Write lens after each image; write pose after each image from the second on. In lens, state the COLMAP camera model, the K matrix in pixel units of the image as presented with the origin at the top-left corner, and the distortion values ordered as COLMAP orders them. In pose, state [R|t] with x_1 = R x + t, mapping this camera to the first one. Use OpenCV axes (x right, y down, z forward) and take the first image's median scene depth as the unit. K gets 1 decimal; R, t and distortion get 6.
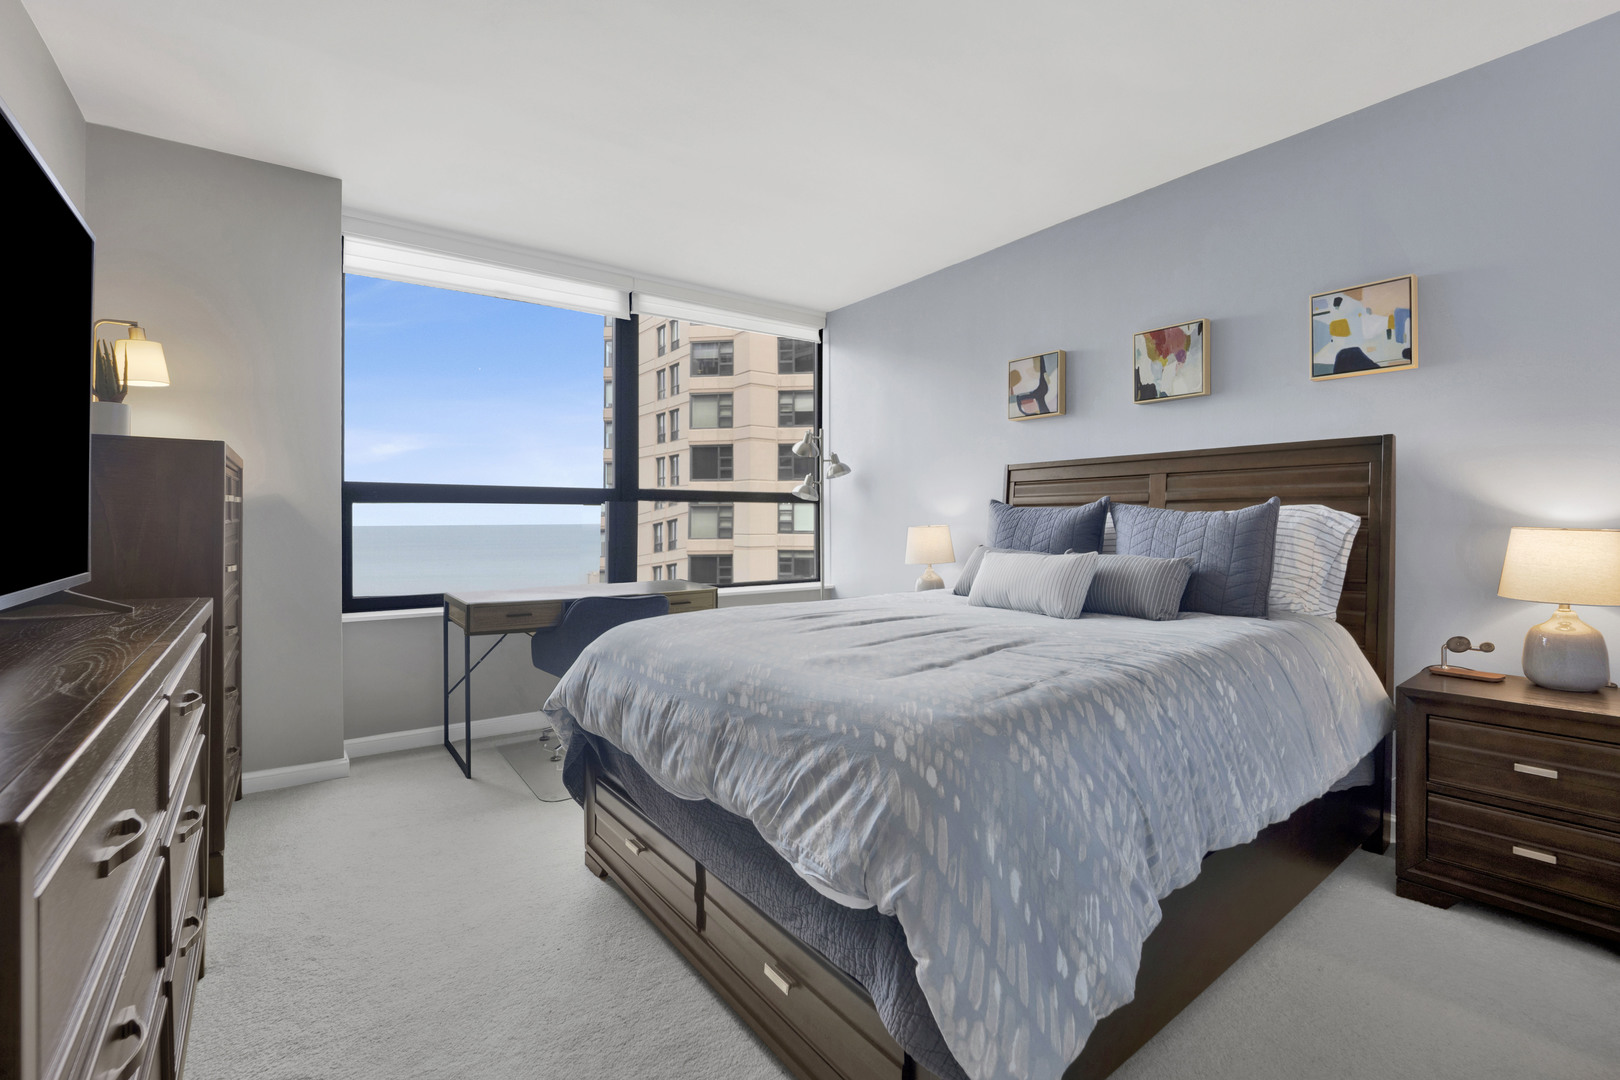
lens RADIAL K [[667.3, 0, 812.0], [0, 667.3, 530.4], [0, 0, 1]] dist [-0.023729, -0.001178]
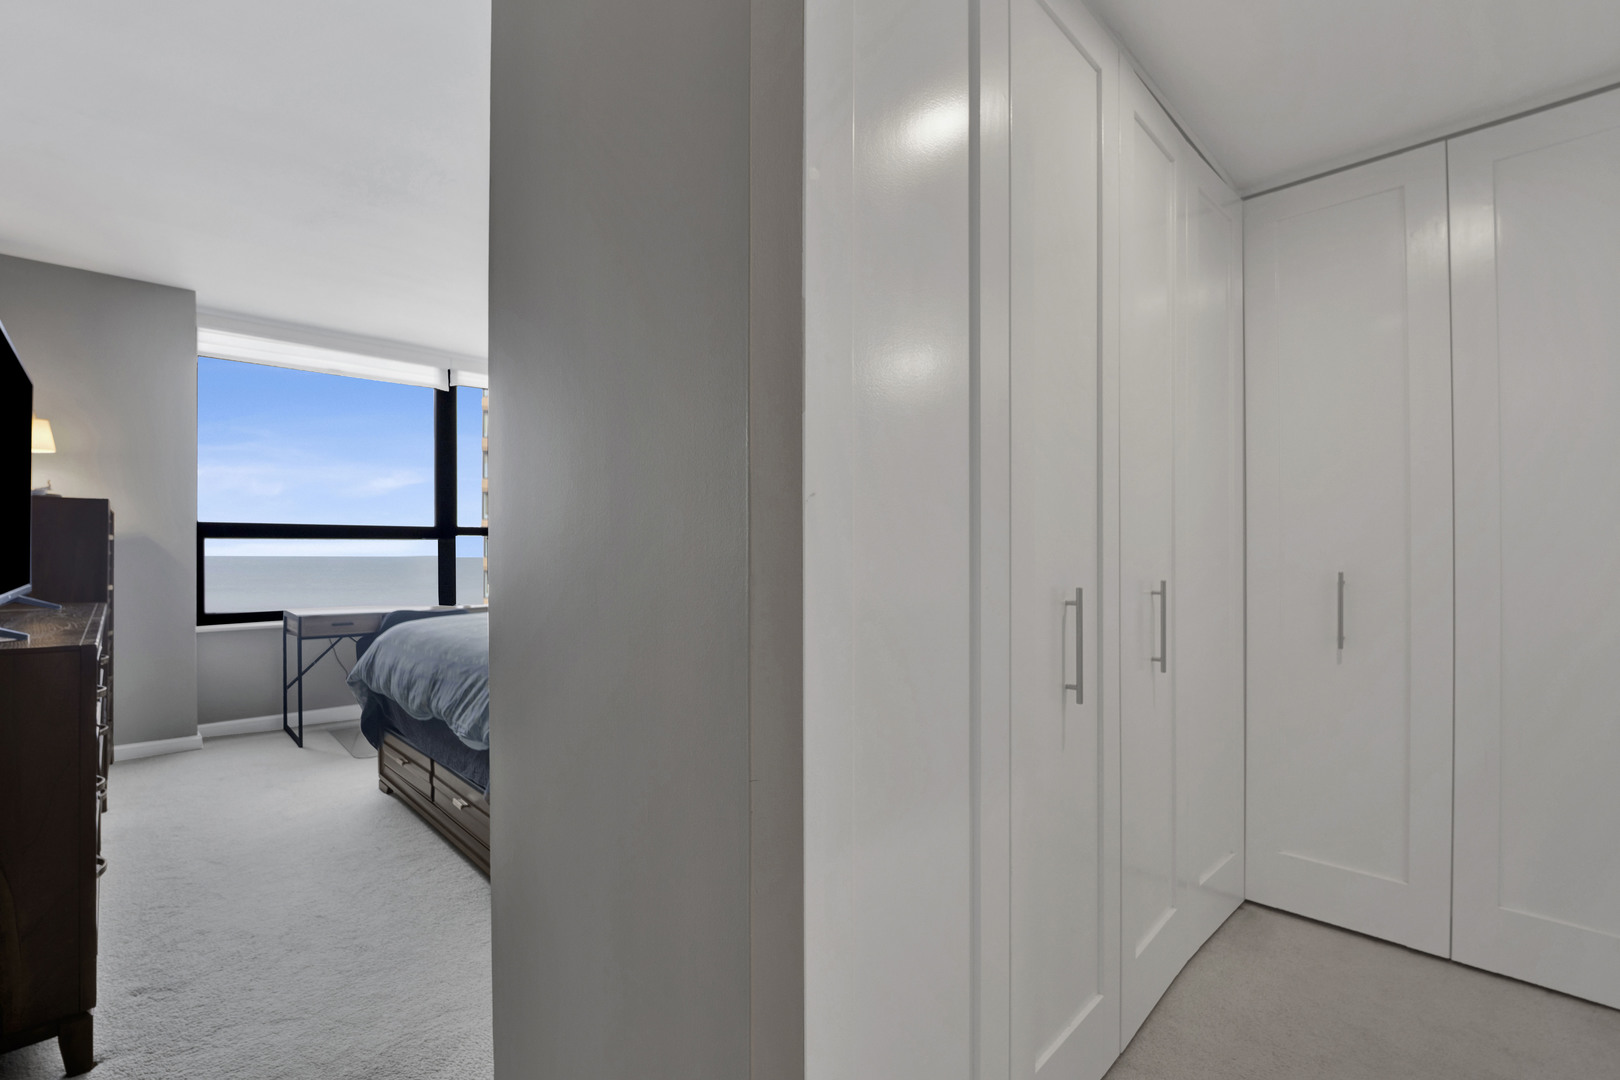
lens RADIAL K [[667.3, 0, 803.9], [0, 667.3, 563.1], [0, 0, 1]] dist [-0.023729, -0.001178]
pose [[0.990980, -0.000720, 0.134006, 0.324798], [0.000480, 0.999998, 0.001824, 0.004101], [-0.134007, -0.001744, 0.990979, -0.468683]]
